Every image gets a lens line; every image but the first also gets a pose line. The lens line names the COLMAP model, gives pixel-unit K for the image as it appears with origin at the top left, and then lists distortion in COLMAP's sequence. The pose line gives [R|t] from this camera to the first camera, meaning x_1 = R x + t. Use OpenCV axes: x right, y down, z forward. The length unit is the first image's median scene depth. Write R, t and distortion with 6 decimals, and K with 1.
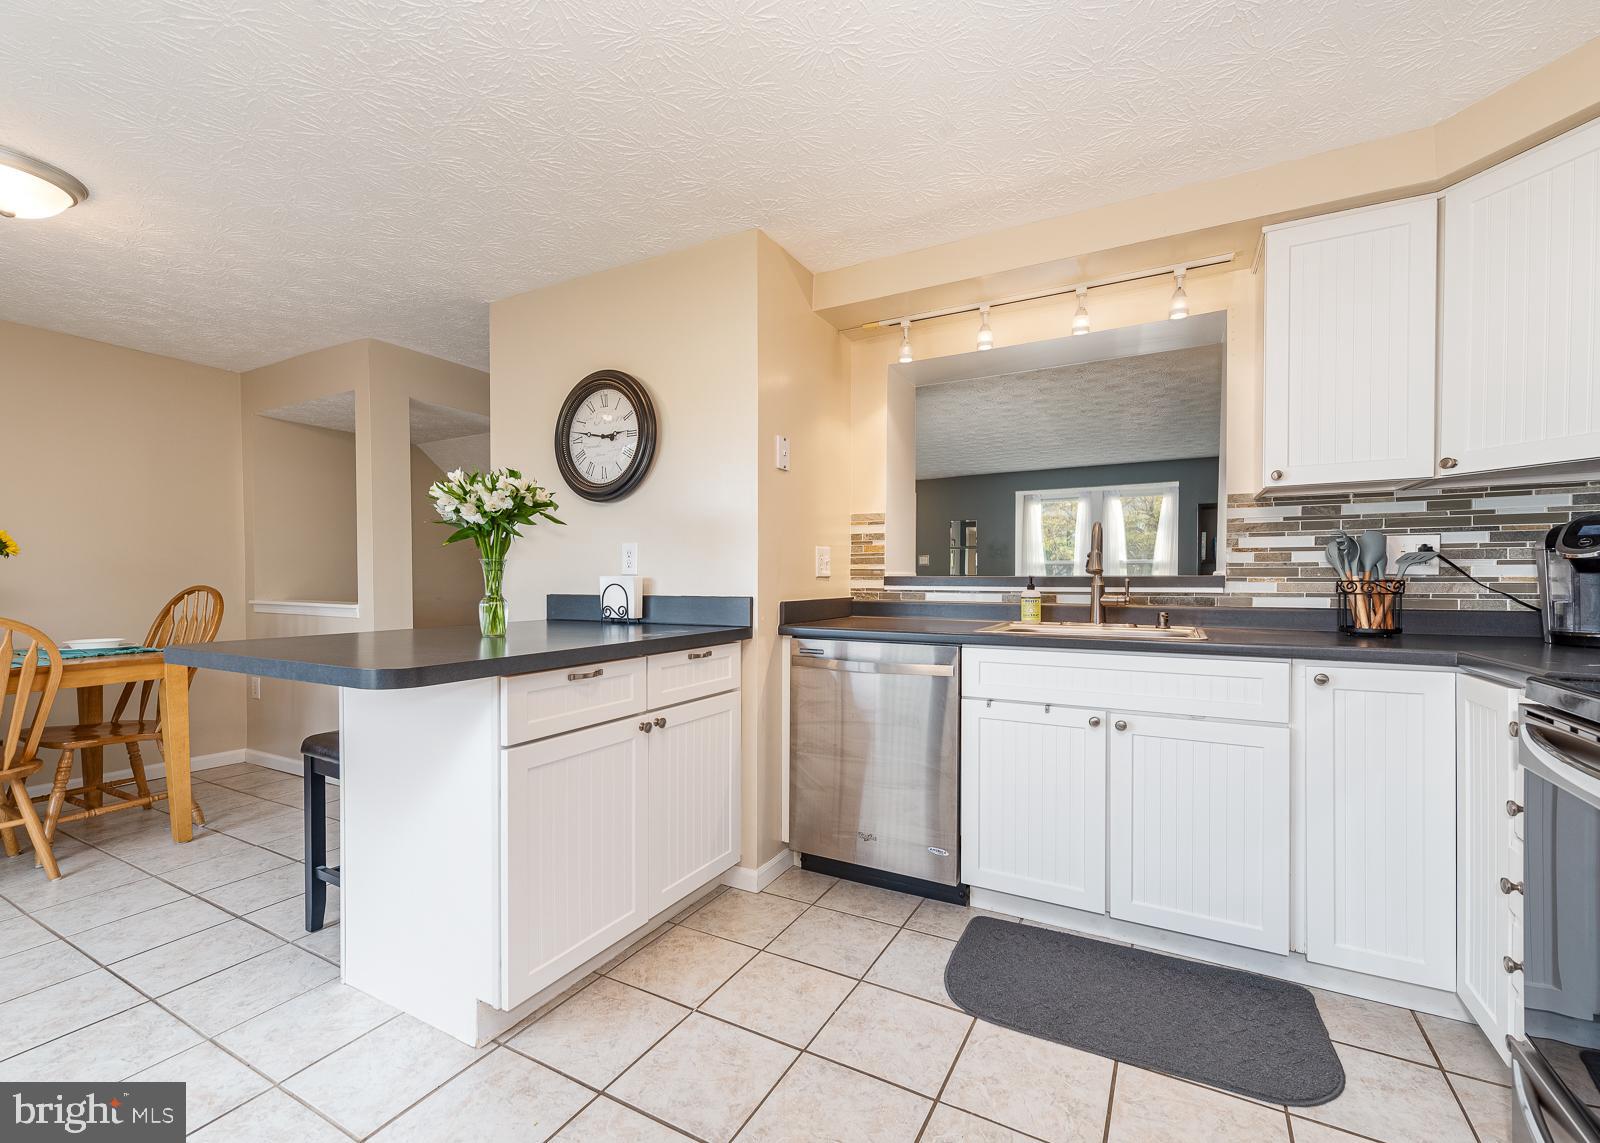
lens RADIAL K [[671.1, 0, 794.4], [0, 671.1, 579.0], [0, 0, 1]] dist [0.013964, -0.000246]
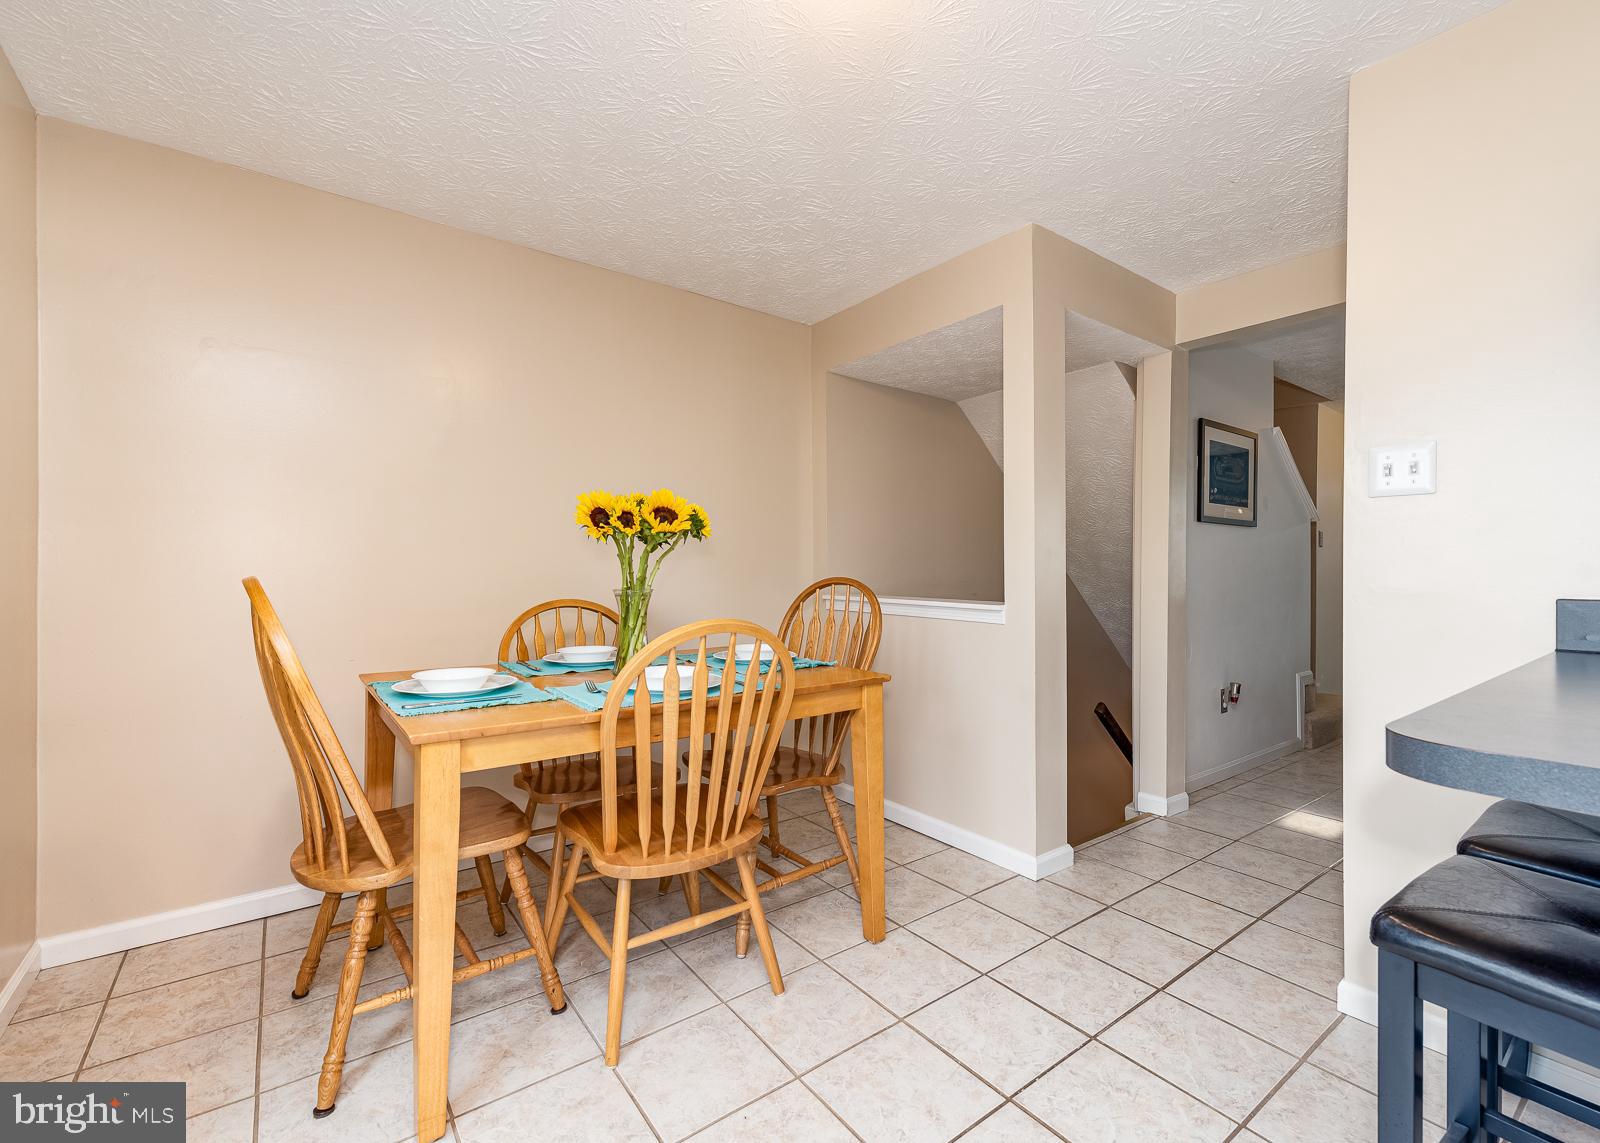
lens RADIAL K [[671.1, 0, 794.4], [0, 671.1, 579.0], [0, 0, 1]] dist [0.013964, -0.000246]
pose [[0.905450, 0.008412, -0.424369, -0.860257], [-0.007372, 0.999964, 0.004092, 0.013072], [0.424388, -0.000577, 0.905480, 0.417167]]
